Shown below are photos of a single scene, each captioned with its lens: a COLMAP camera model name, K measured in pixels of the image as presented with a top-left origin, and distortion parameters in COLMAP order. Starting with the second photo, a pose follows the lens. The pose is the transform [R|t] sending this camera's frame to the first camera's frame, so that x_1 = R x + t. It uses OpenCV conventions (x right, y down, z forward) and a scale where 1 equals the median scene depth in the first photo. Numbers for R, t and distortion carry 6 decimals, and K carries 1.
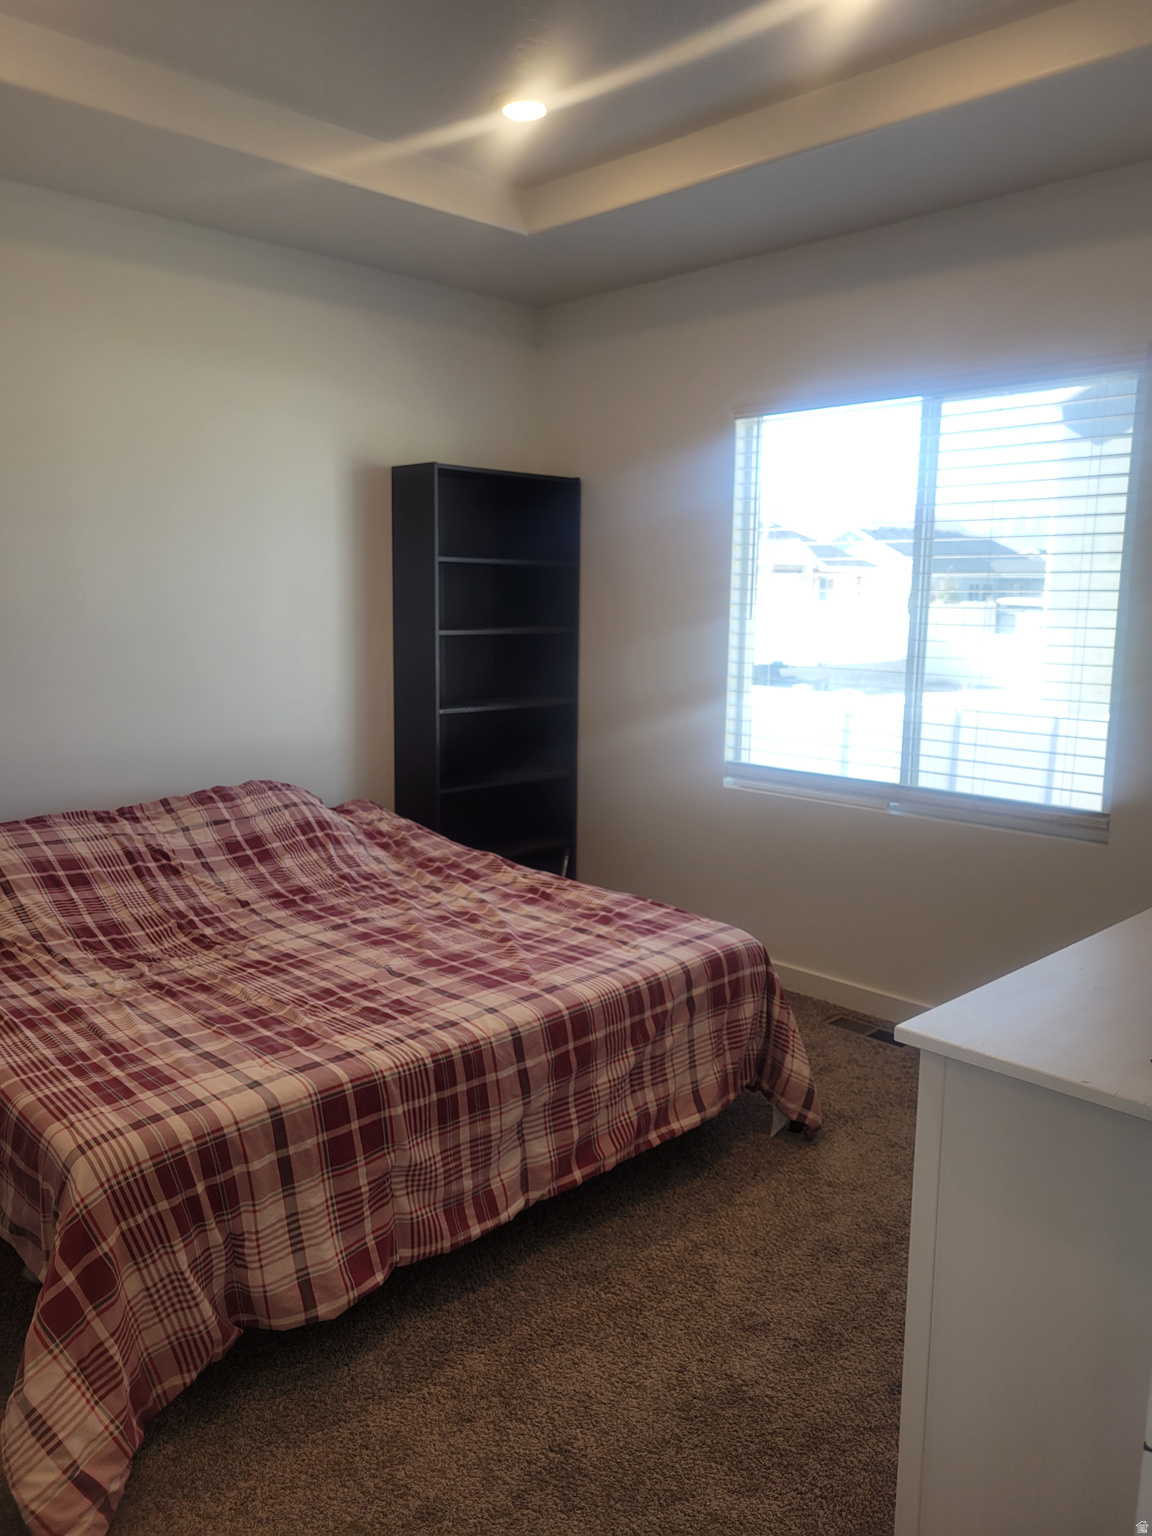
lens RADIAL K [[1164.8, 0, 566.6], [0, 1164.8, 771.4], [0, 0, 1]] dist [0.036227, -0.003314]
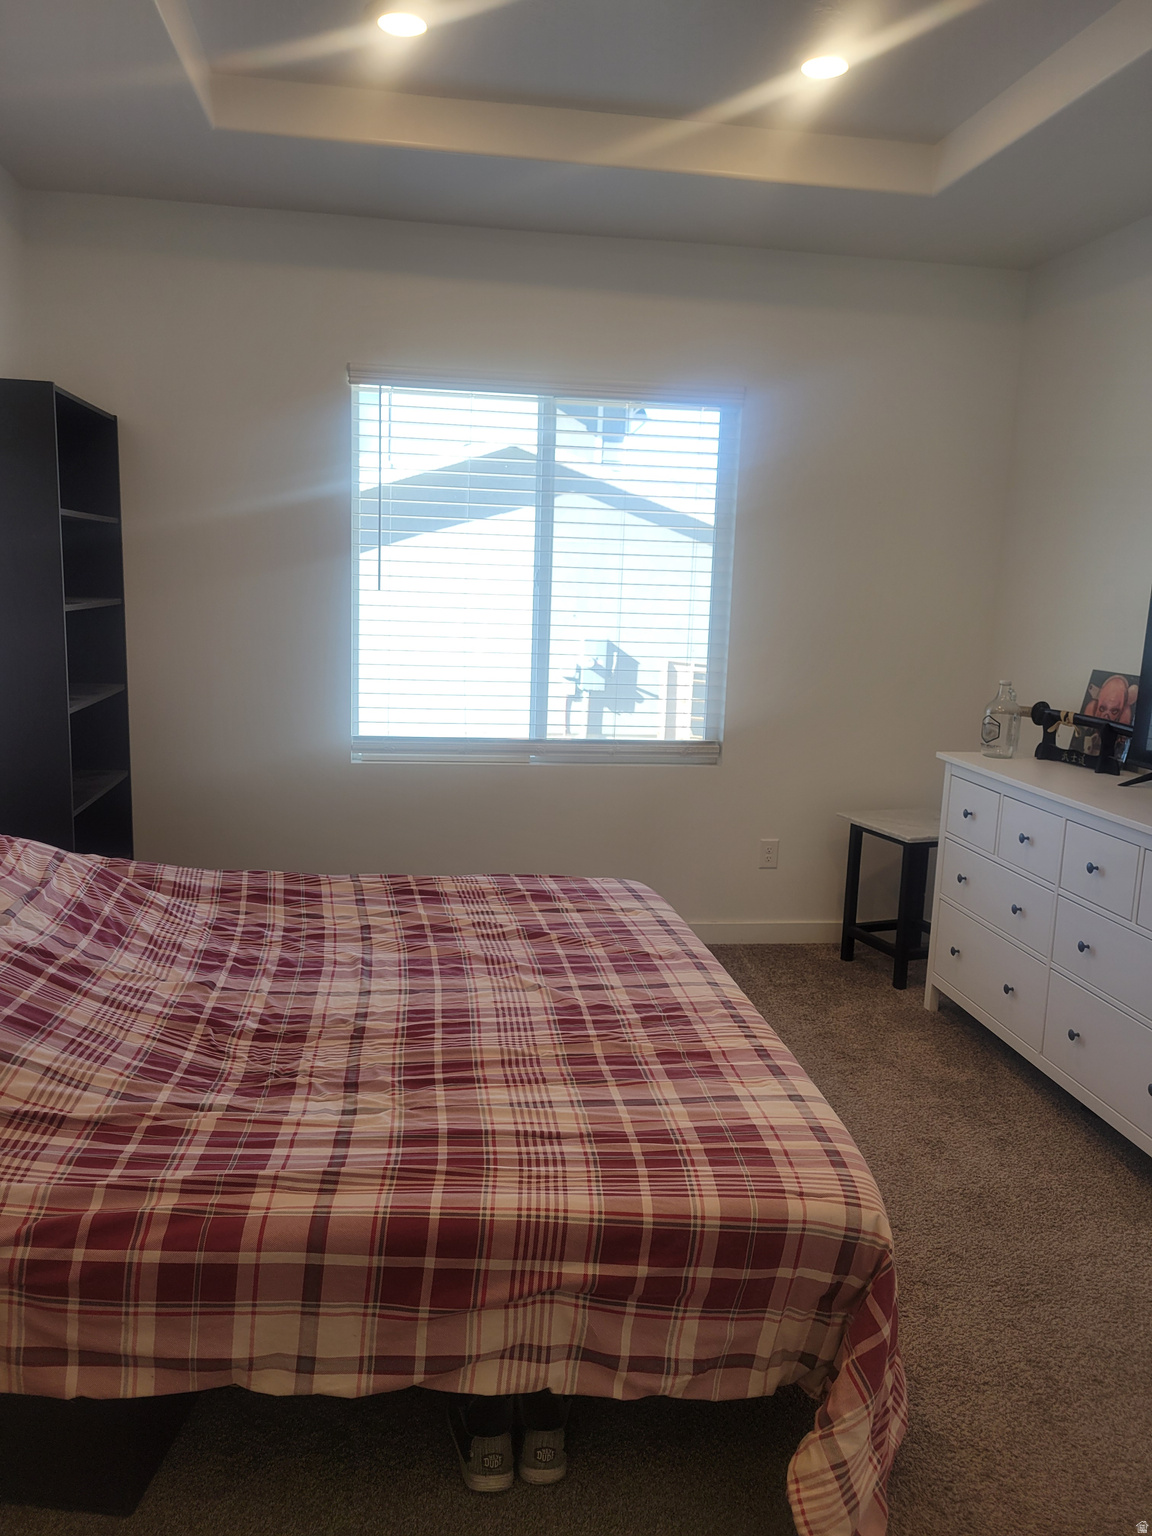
lens RADIAL K [[1164.8, 0, 566.6], [0, 1164.8, 771.4], [0, 0, 1]] dist [0.036227, -0.003314]
pose [[0.588212, -0.128808, 0.798383, -0.813046], [0.095768, 0.991382, 0.089388, -0.074659], [-0.803016, 0.023881, 0.595479, 0.419048]]
